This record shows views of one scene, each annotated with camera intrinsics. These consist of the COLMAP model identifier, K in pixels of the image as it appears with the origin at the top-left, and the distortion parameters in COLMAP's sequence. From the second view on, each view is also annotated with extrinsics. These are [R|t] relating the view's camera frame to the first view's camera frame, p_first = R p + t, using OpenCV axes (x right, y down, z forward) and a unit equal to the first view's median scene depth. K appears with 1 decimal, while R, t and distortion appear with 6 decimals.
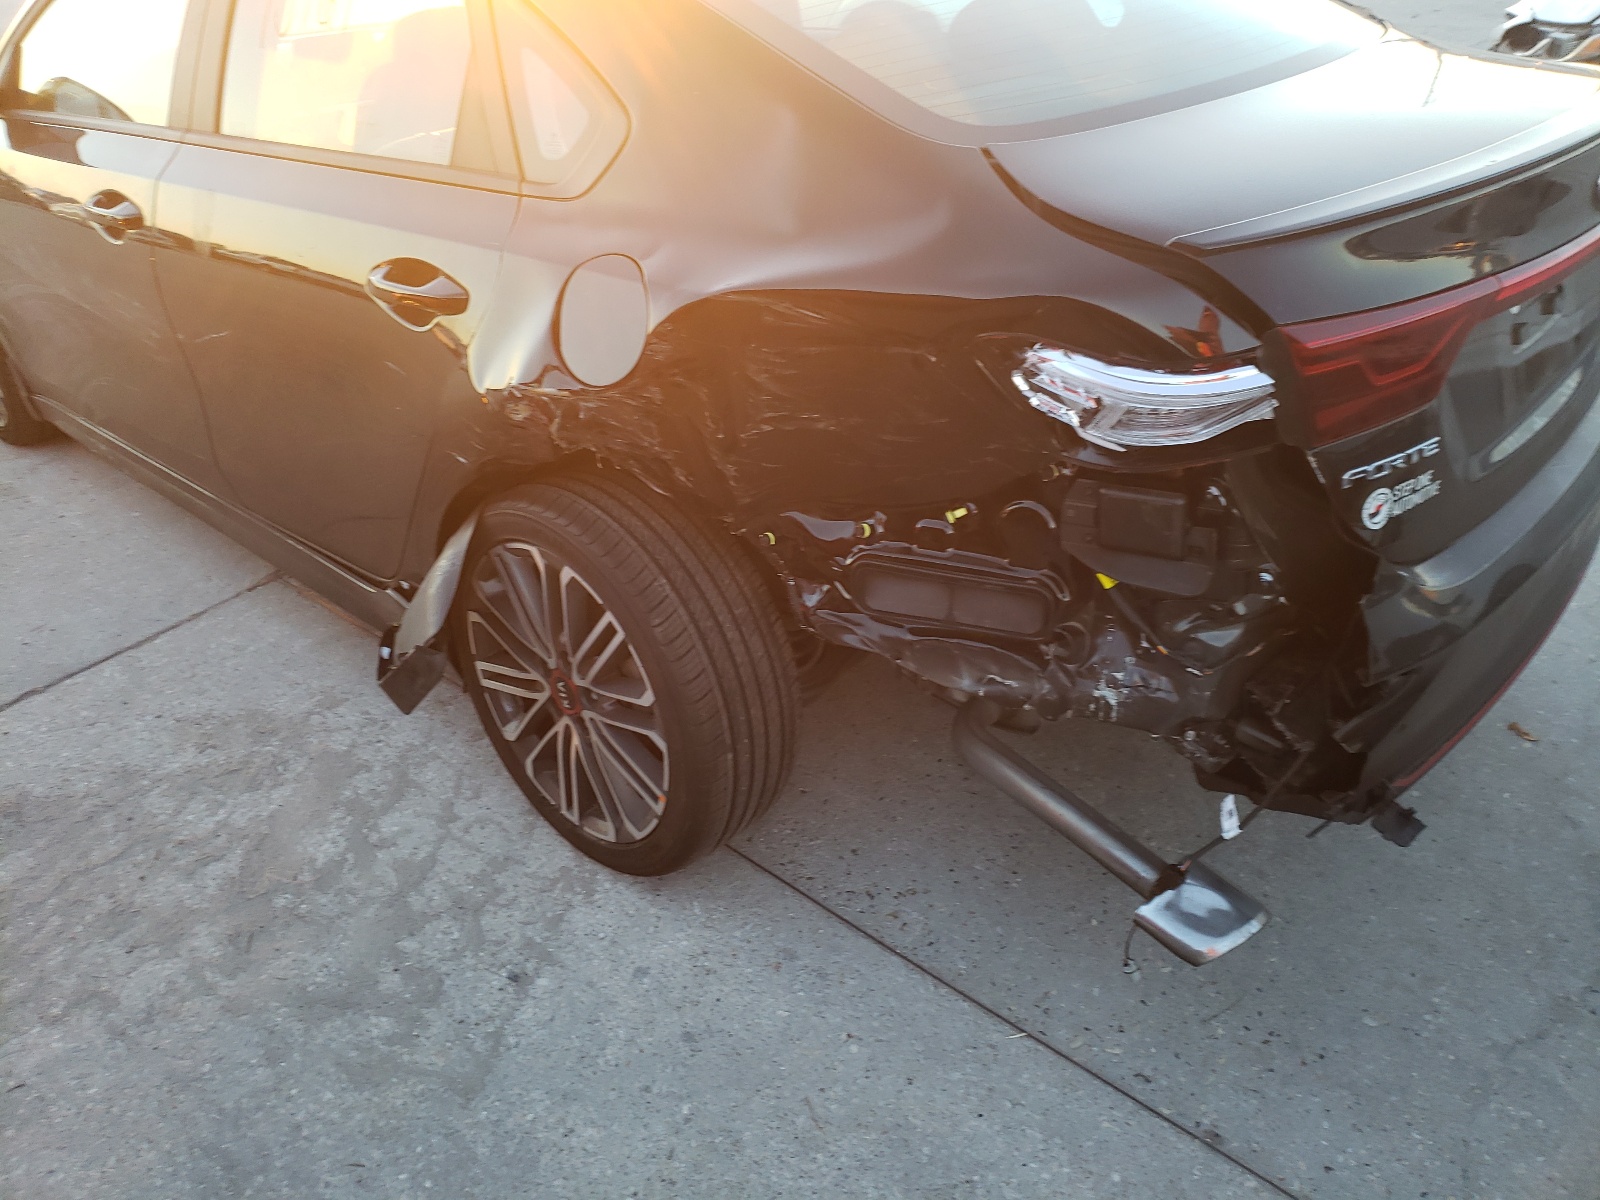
lens RADIAL K [[1301.4, 0, 800.0], [0, 1301.4, 600.0], [0, 0, 1]] dist [0.097398, -0.081567]
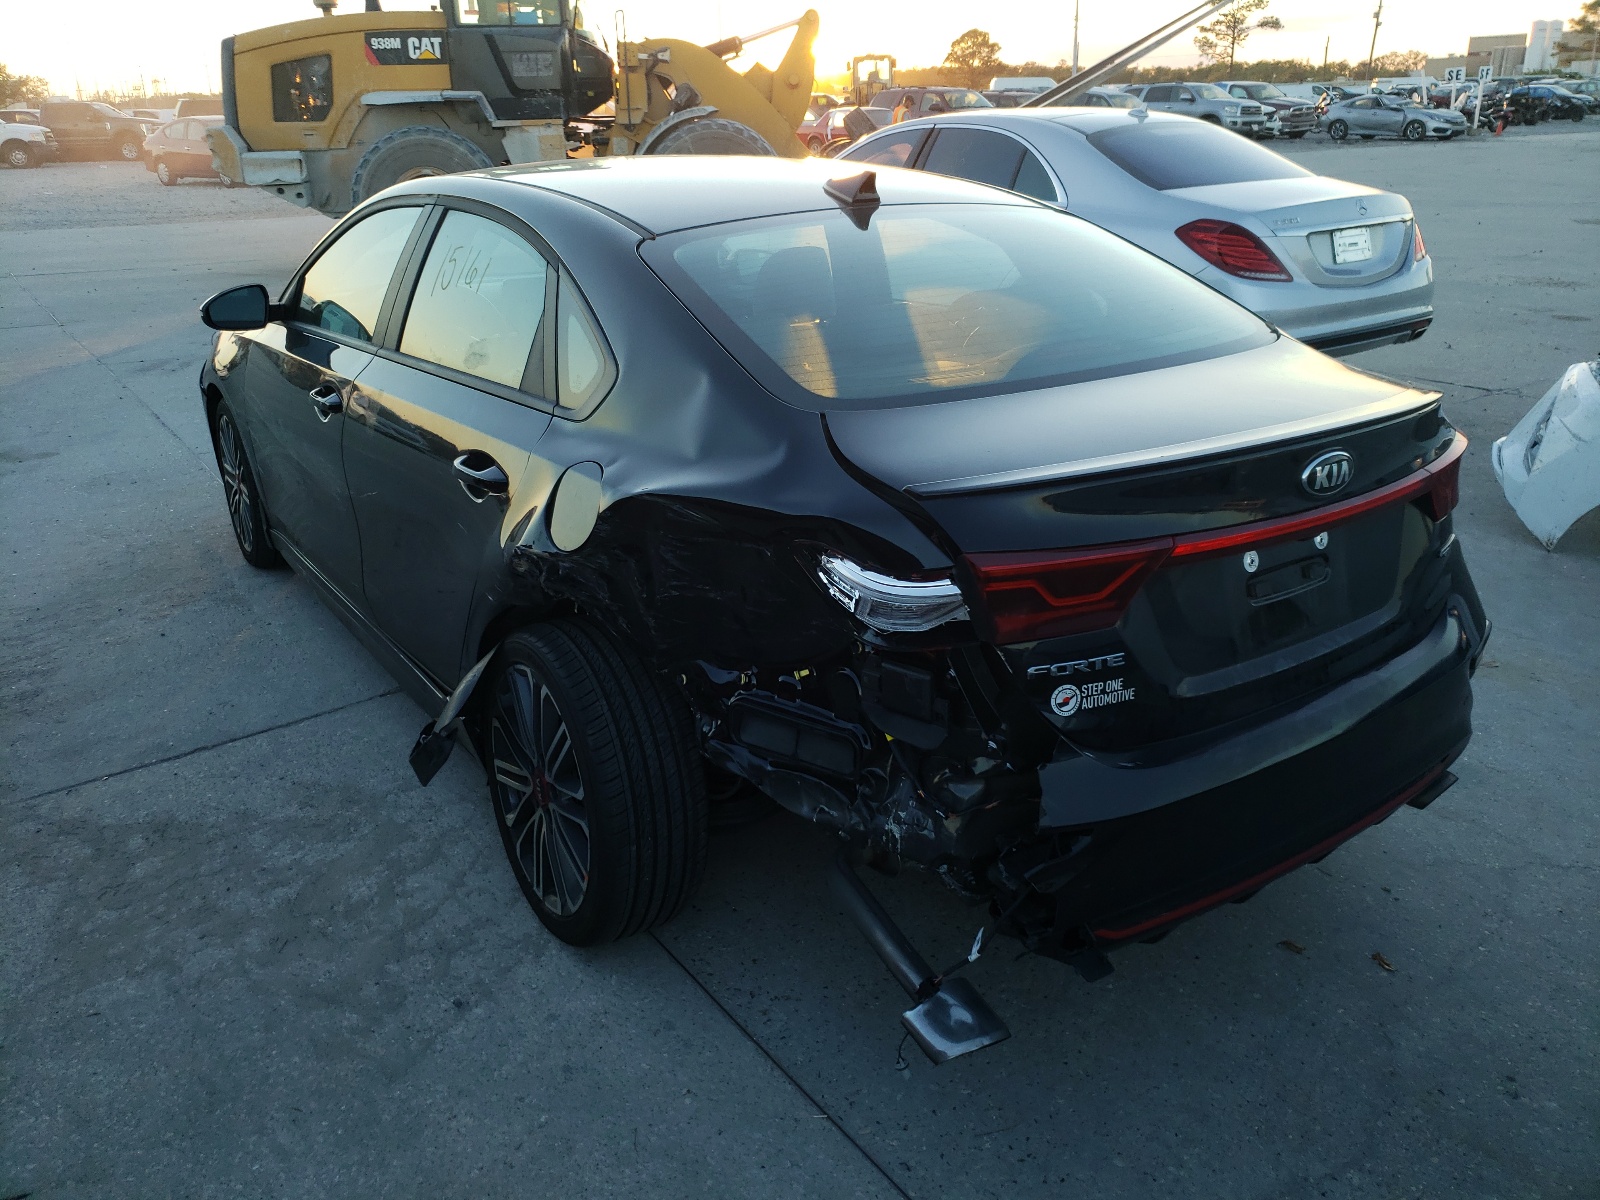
lens RADIAL K [[1396.2, 0, 800.0], [0, 1396.2, 600.0], [0, 0, 1]] dist [0.076443, 0.016893]
pose [[0.968233, 0.110594, -0.224264, 0.382812], [-0.145133, 0.978898, -0.143858, 0.056915], [0.203622, 0.171836, 0.963852, -0.325164]]
